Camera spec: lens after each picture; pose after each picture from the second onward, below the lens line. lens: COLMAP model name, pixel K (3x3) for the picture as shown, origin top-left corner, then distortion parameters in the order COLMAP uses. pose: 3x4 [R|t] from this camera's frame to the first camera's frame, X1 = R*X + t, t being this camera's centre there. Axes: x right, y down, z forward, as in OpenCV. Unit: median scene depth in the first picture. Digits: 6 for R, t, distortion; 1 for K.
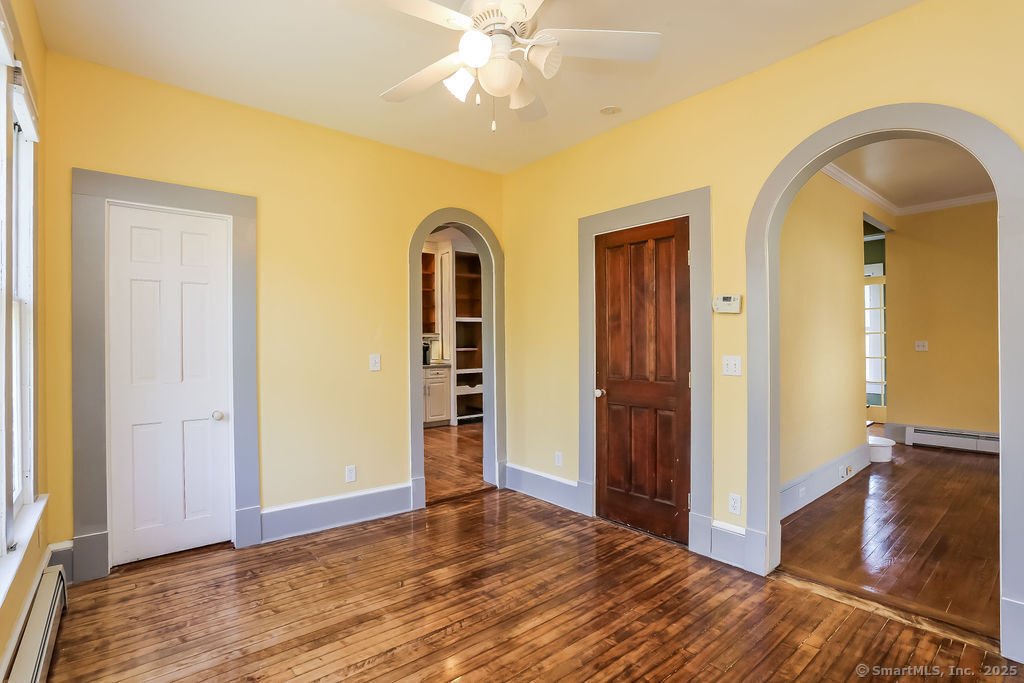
lens RADIAL K [[490.5, 0, 525.6], [0, 490.5, 345.2], [0, 0, 1]] dist [-0.063878, 0.016761]
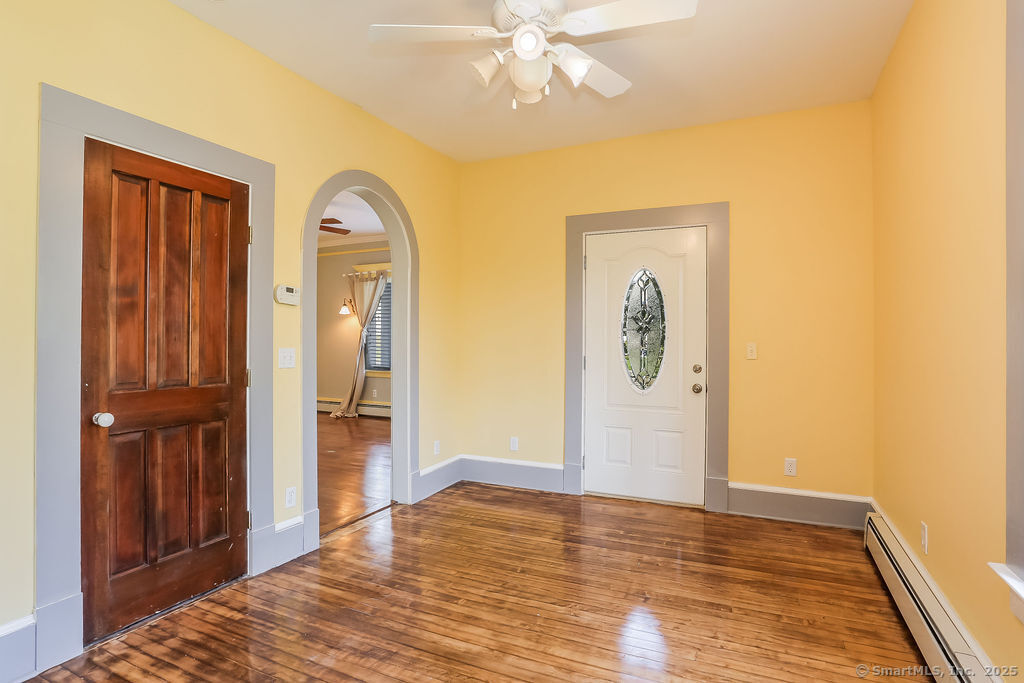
lens RADIAL K [[509.2, 0, 500.4], [0, 509.2, 340.6], [0, 0, 1]] dist [-0.067133, 0.032485]
pose [[-0.361117, 0.002640, 0.932517, -0.643873], [0.000271, 0.999996, -0.002727, 0.008927], [-0.932520, -0.000732, -0.361116, 0.911105]]
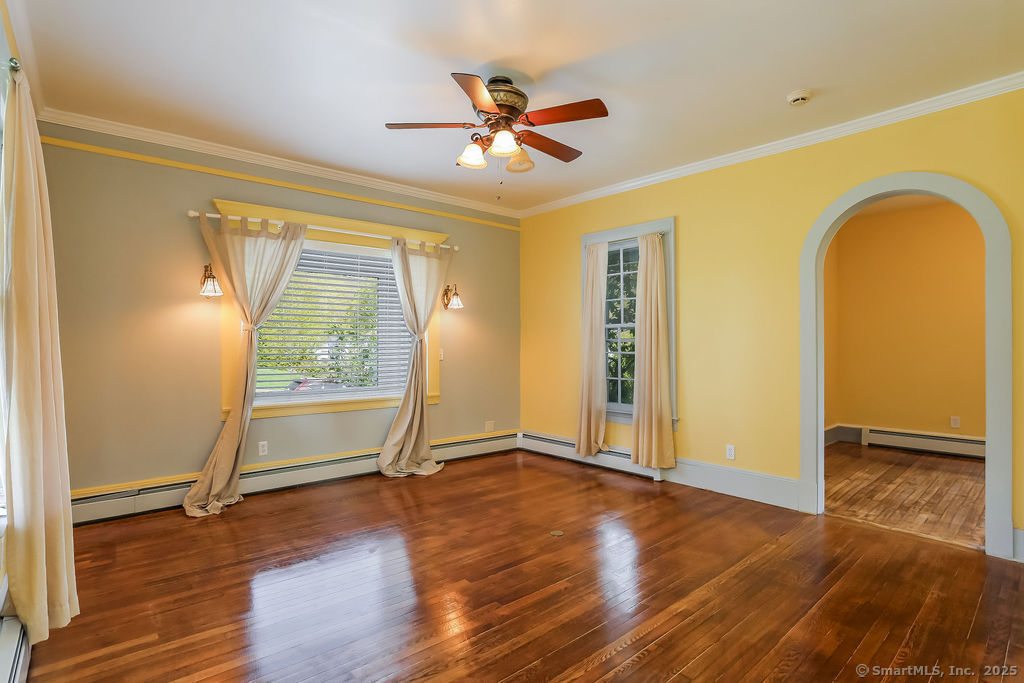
lens RADIAL K [[509.2, 0, 500.4], [0, 509.2, 340.6], [0, 0, 1]] dist [-0.067133, 0.032485]
pose [[-0.999698, -0.002332, 0.024447, 1.525015], [-0.002448, 0.999986, -0.004718, -0.022011], [-0.024436, -0.004776, -0.999690, 2.034727]]
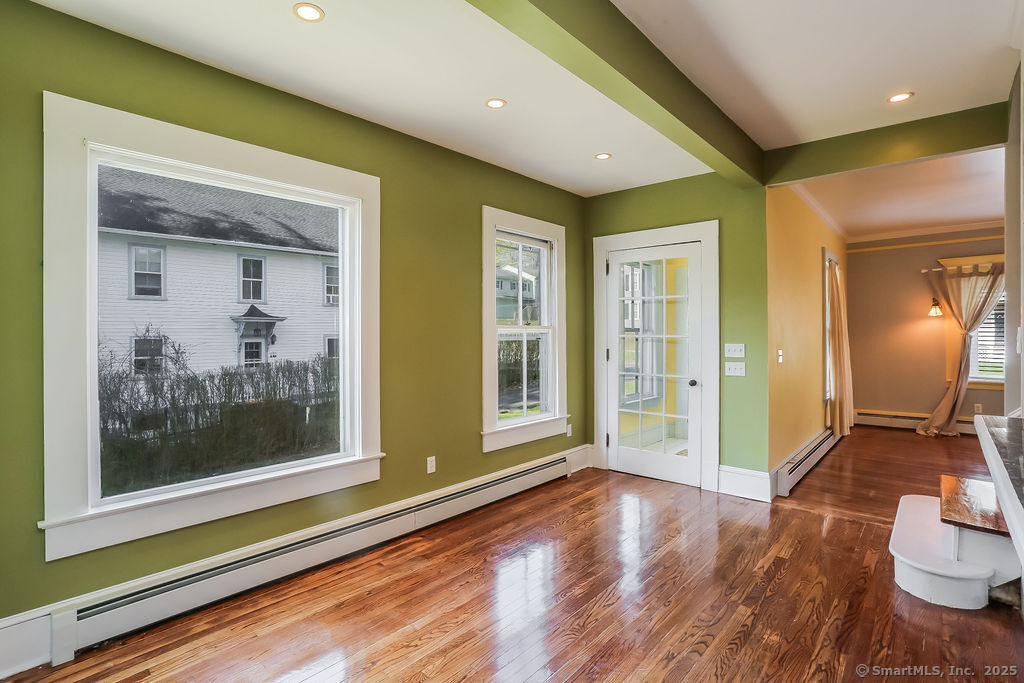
lens RADIAL K [[509.2, 0, 500.4], [0, 509.2, 340.6], [0, 0, 1]] dist [-0.067133, 0.032485]
pose [[-0.109828, -0.003688, 0.993944, 0.188500], [0.000588, 0.999993, 0.003776, -0.037503], [-0.993950, 0.000999, -0.109825, 3.067574]]
